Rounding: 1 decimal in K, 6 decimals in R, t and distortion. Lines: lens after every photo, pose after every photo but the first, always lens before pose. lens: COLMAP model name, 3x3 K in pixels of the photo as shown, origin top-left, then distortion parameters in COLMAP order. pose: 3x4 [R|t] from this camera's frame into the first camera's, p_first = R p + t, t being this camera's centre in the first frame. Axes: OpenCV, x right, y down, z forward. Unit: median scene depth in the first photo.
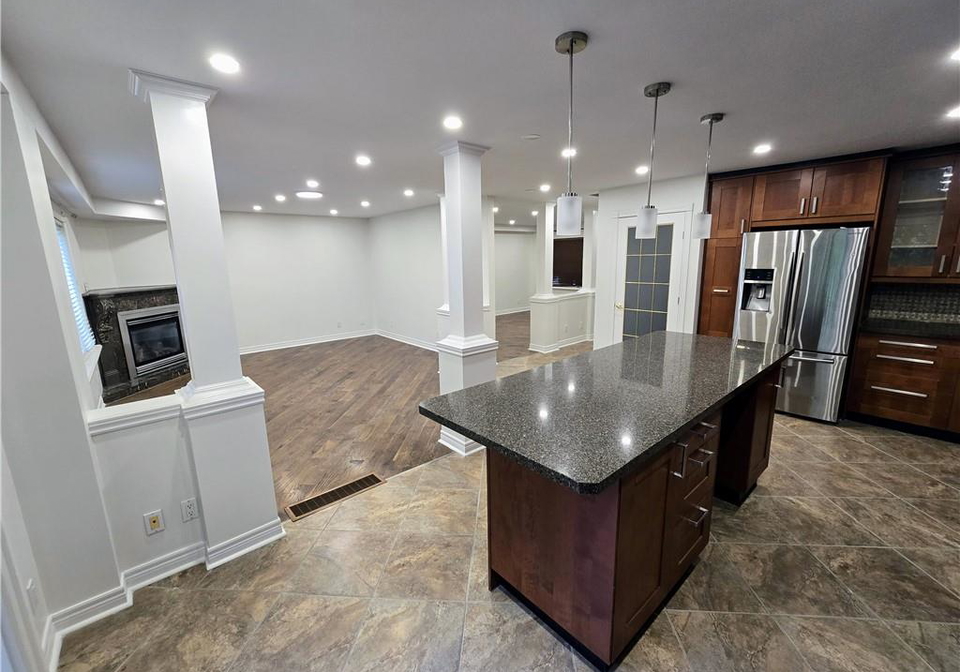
lens RADIAL K [[396.6, 0, 477.7], [0, 396.6, 335.2], [0, 0, 1]] dist [-0.001745, 0.000393]
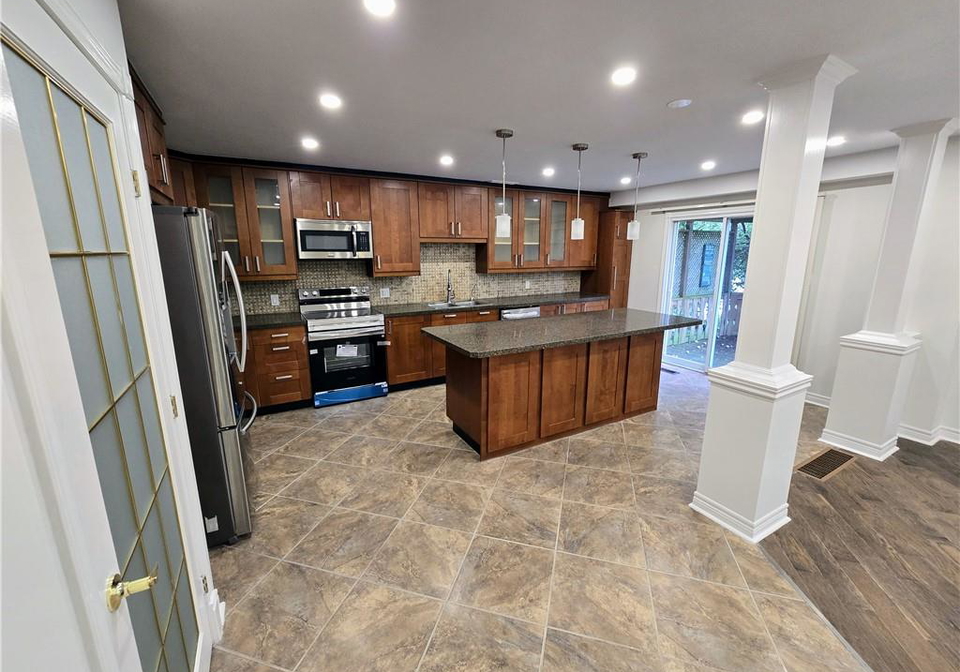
lens RADIAL K [[396.6, 0, 482.2], [0, 396.6, 336.6], [0, 0, 1]] dist [-0.001745, 0.000393]
pose [[-0.979046, -0.019209, 0.202731, 0.328008], [0.063294, 0.917527, 0.392603, -0.367362], [-0.193553, 0.397208, -0.897086, 1.844721]]
